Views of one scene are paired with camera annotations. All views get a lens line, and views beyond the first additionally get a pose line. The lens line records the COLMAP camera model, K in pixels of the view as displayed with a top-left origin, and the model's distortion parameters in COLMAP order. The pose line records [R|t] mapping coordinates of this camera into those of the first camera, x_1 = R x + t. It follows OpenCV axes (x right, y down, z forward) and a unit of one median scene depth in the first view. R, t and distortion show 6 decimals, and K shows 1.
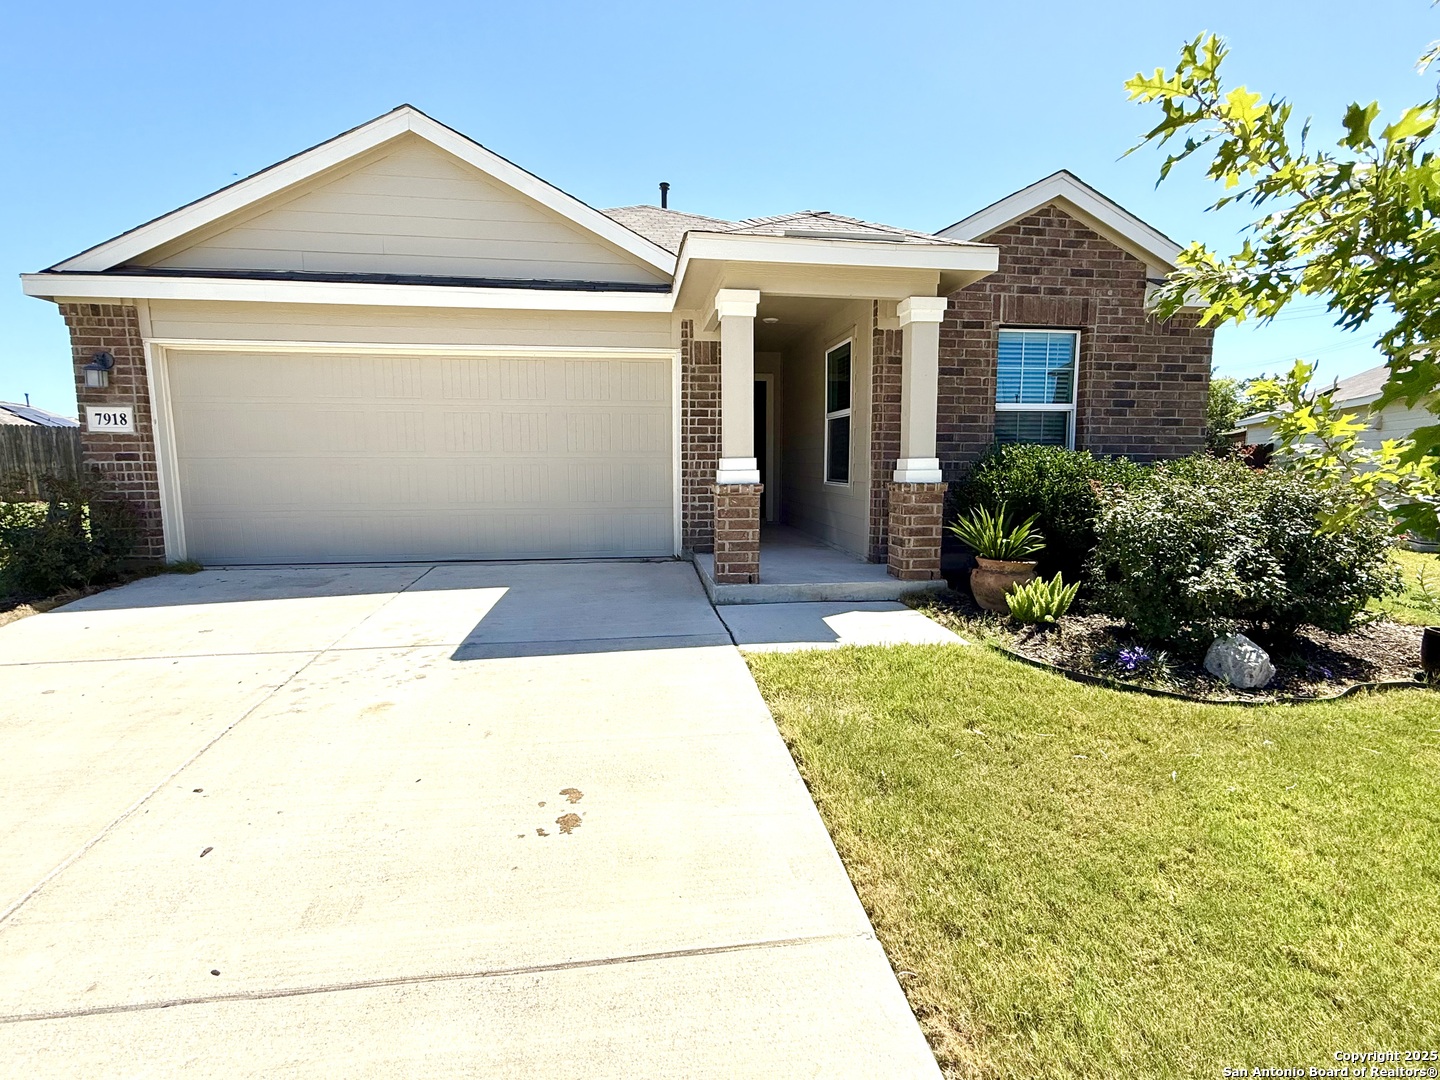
lens RADIAL K [[664.8, 0, 715.8], [0, 664.8, 539.2], [0, 0, 1]] dist [0.003179, -0.000628]
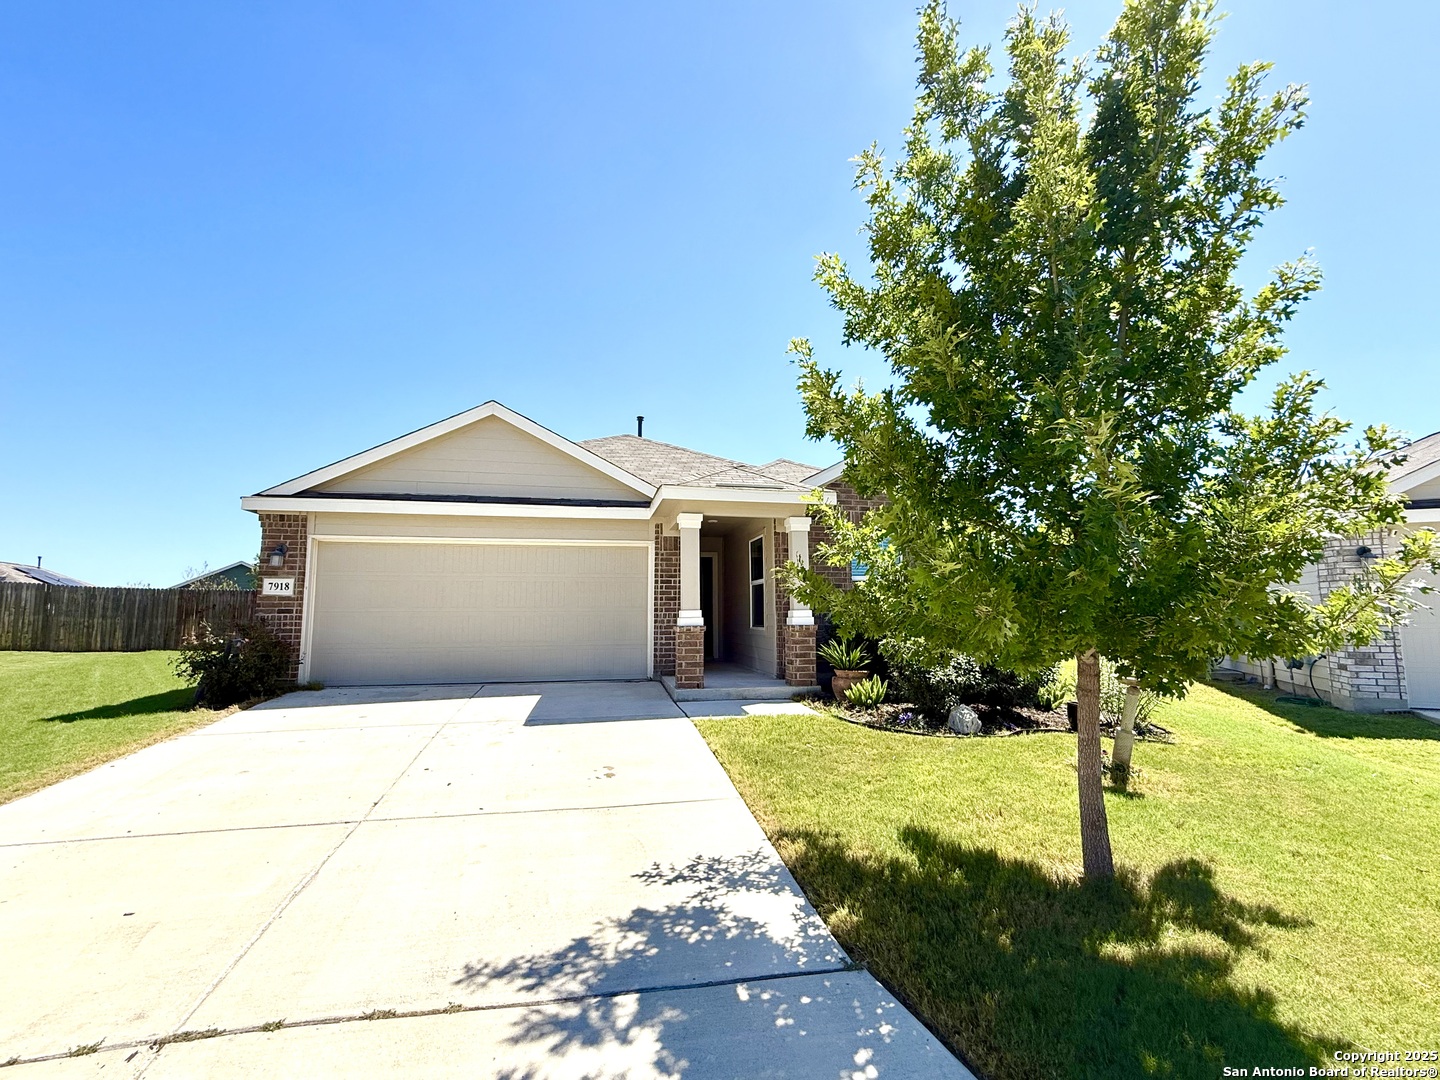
lens RADIAL K [[642.6, 0, 720.7], [0, 642.6, 539.6], [0, 0, 1]] dist [0.001042, 0.000400]
pose [[0.997510, 0.005034, 0.070350, -0.004311], [0.011662, 0.971946, -0.234915, 0.077051], [-0.069559, 0.235151, 0.969467, -0.549991]]
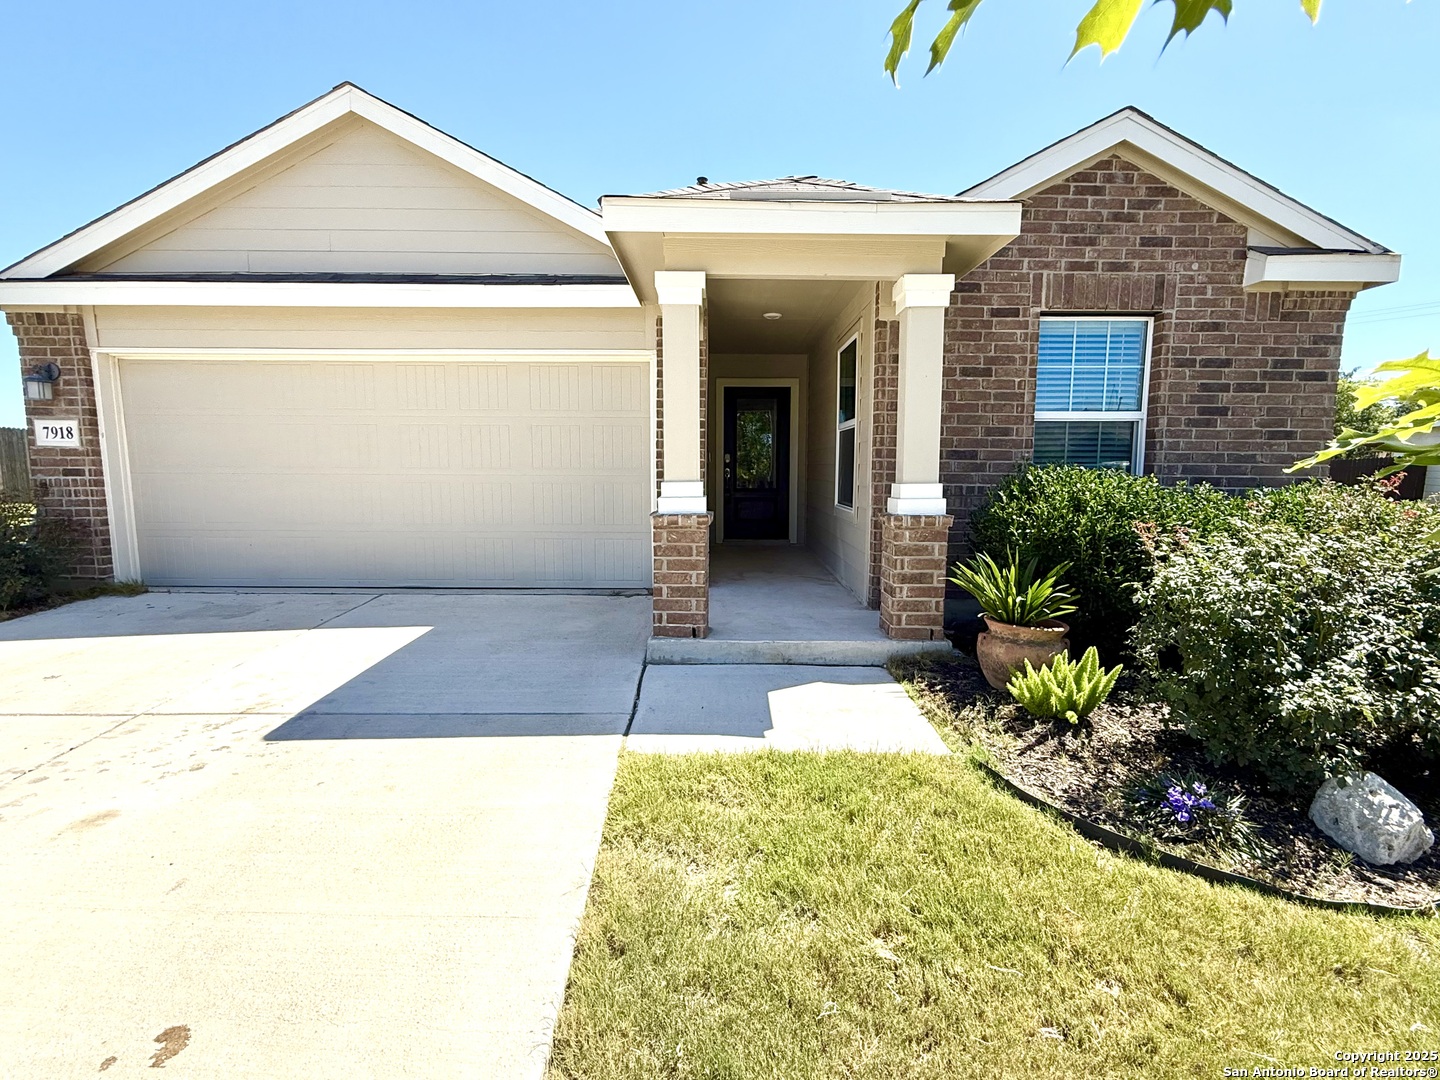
lens RADIAL K [[642.6, 0, 729.3], [0, 642.6, 539.2], [0, 0, 1]] dist [0.001042, 0.000400]
pose [[0.991693, 0.020329, -0.127014, 0.177151], [-0.020748, 0.999783, -0.001976, -0.048293], [0.126947, 0.004595, 0.991899, 0.218759]]
